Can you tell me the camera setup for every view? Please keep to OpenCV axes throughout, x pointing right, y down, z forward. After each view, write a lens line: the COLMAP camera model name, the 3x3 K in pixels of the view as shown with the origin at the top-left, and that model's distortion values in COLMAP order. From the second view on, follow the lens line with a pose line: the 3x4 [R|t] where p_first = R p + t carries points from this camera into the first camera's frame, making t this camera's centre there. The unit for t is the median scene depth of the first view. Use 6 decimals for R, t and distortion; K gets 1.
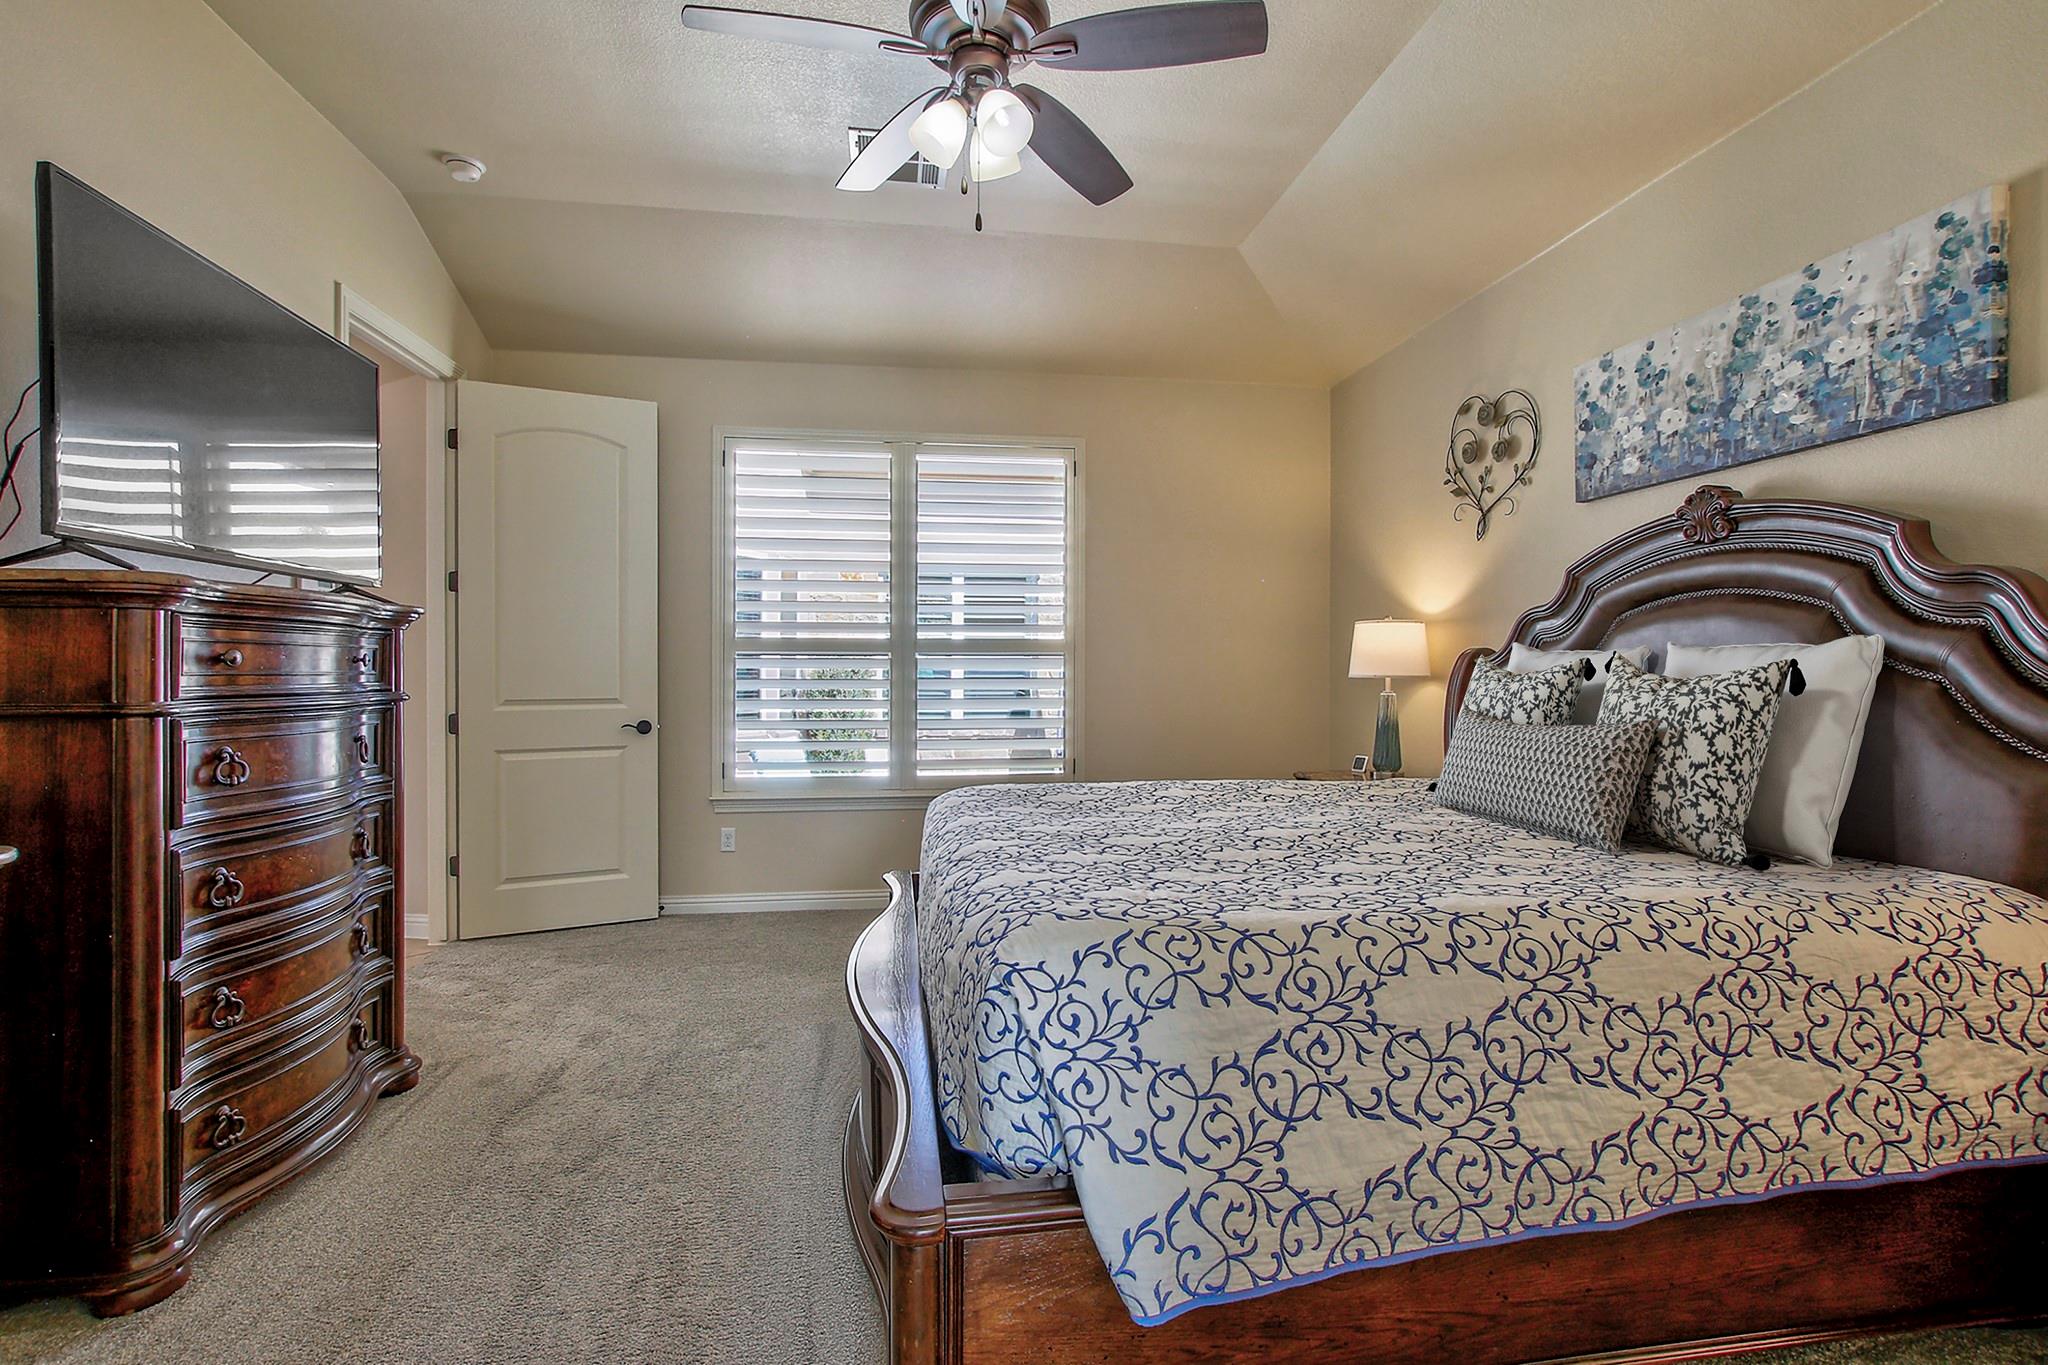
lens RADIAL K [[944.1, 0, 1021.0], [0, 944.1, 680.0], [0, 0, 1]] dist [-0.008562, 0.001673]
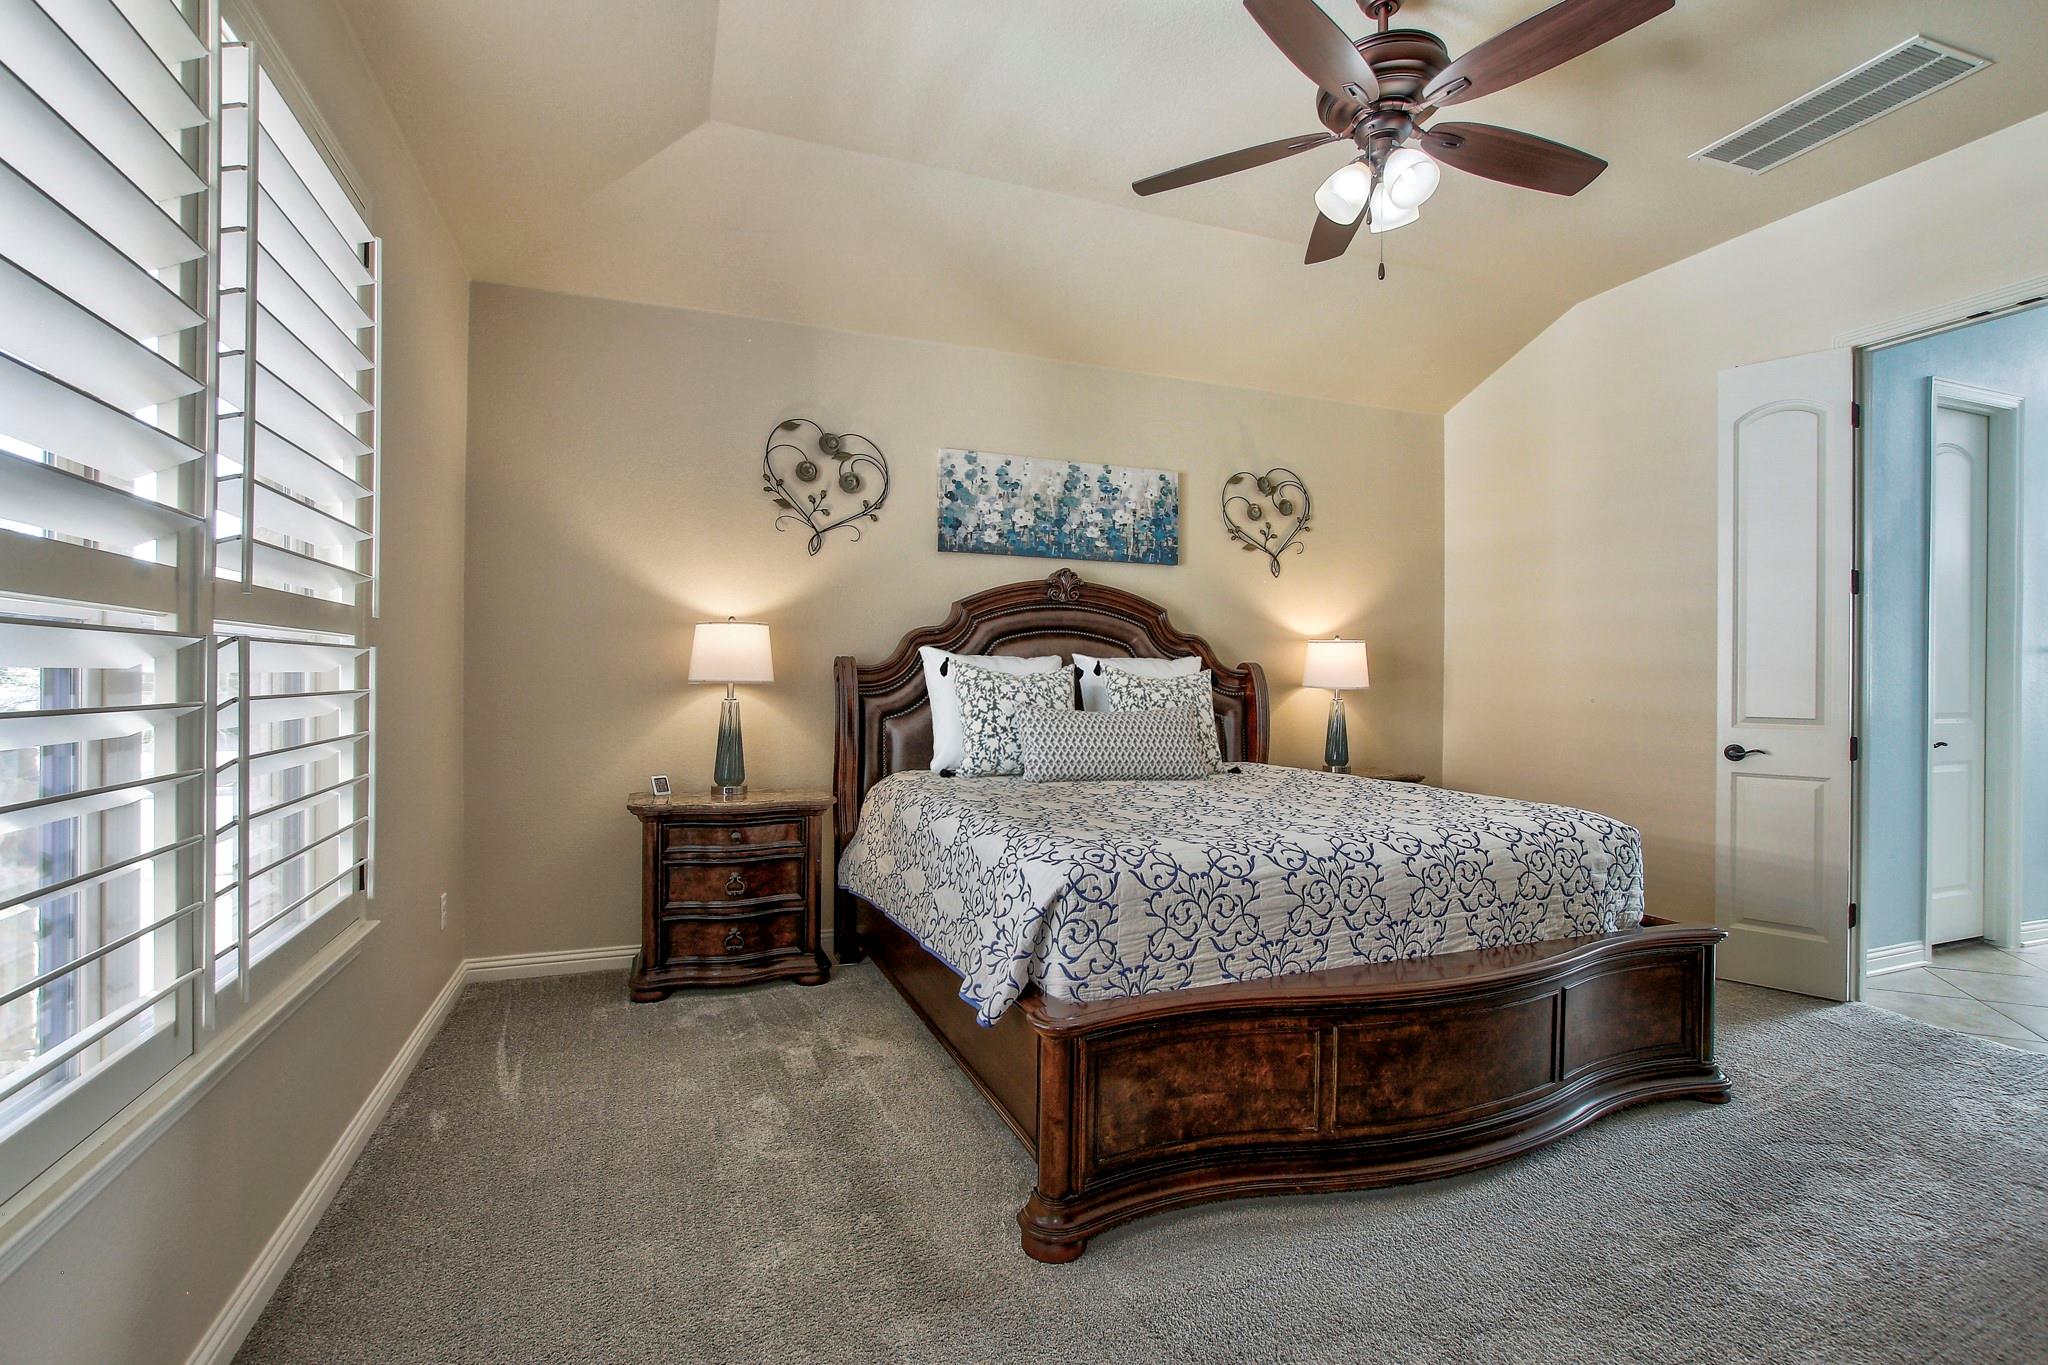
lens RADIAL K [[944.1, 0, 1021.0], [0, 944.1, 680.0], [0, 0, 1]] dist [-0.008562, 0.001673]
pose [[-0.227604, -0.004871, 0.973742, -0.817389], [0.002033, 0.999983, 0.005478, -0.014431], [-0.973752, 0.003226, -0.227590, 1.330892]]
